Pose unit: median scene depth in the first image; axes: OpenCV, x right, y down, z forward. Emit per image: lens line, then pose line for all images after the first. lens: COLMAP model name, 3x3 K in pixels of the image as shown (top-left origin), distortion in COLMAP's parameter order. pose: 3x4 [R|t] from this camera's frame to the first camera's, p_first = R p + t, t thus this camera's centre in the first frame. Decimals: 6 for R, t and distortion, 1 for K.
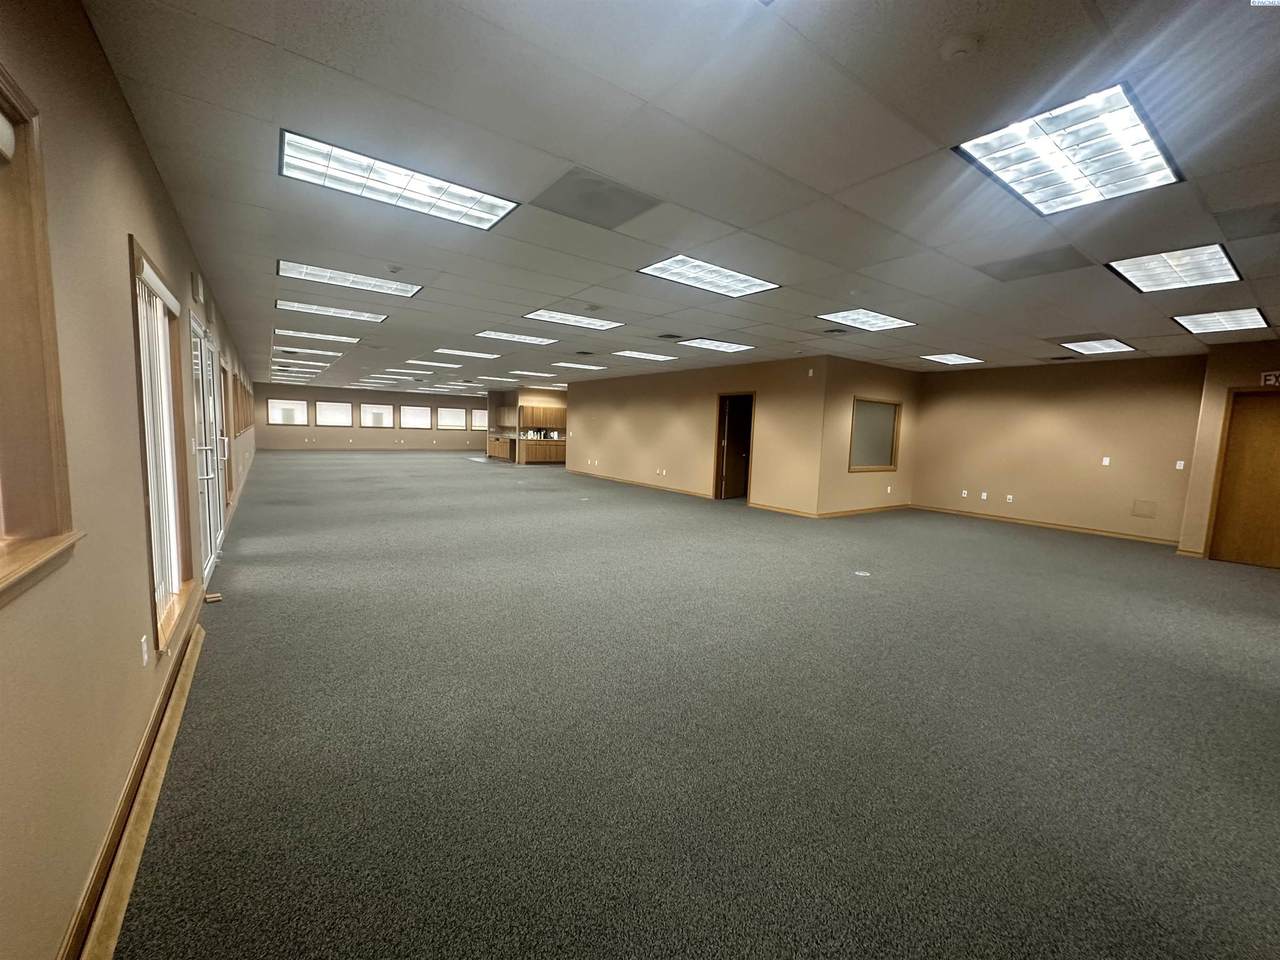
lens RADIAL K [[508.5, 0, 637.9], [0, 508.5, 486.7], [0, 0, 1]] dist [0.004150, 0.000168]
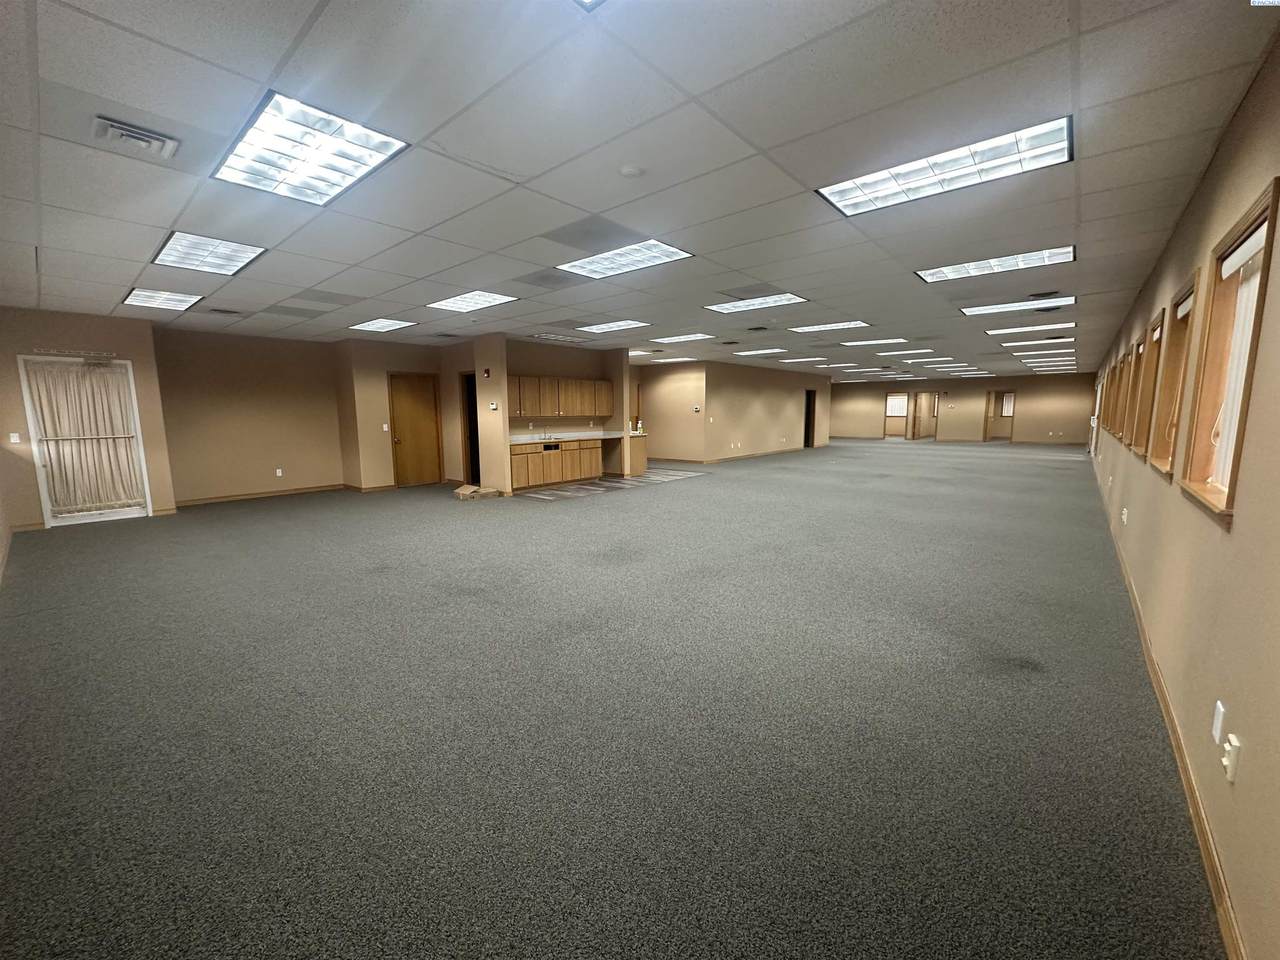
lens RADIAL K [[508.5, 0, 647.3], [0, 508.5, 481.1], [0, 0, 1]] dist [0.004150, 0.000168]
pose [[0.249259, 0.093031, -0.963958, 0.294211], [-0.092666, 0.993099, 0.071882, -0.011285], [0.963993, 0.071409, 0.256160, 0.201058]]
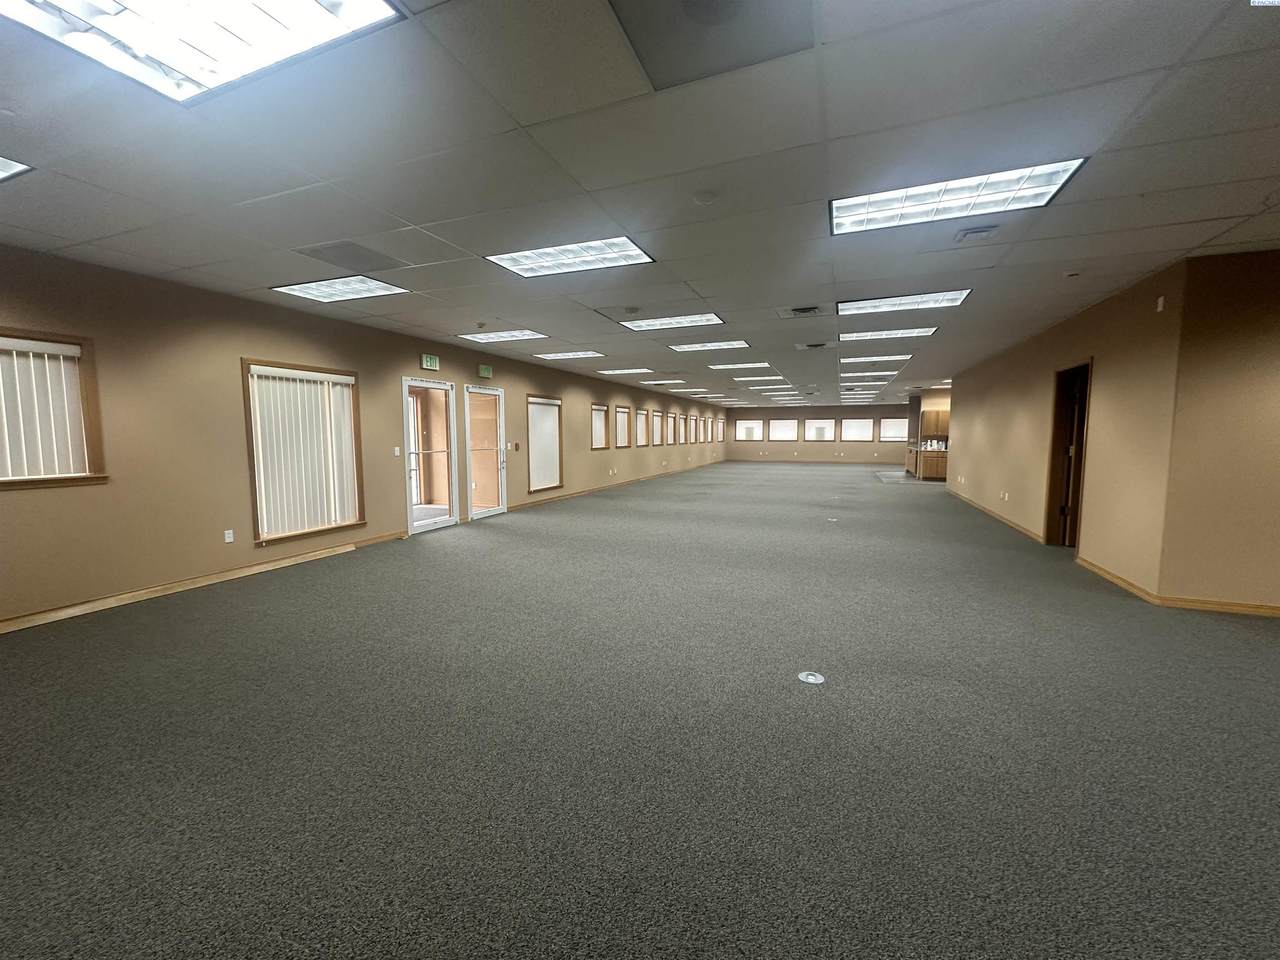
lens RADIAL K [[508.5, 0, 638.2], [0, 508.5, 475.0], [0, 0, 1]] dist [0.004150, 0.000168]
pose [[0.530641, 0.034686, -0.846886, 0.239683], [-0.079322, 0.996810, -0.008874, -0.008675], [0.843877, 0.071886, 0.531700, 0.161242]]
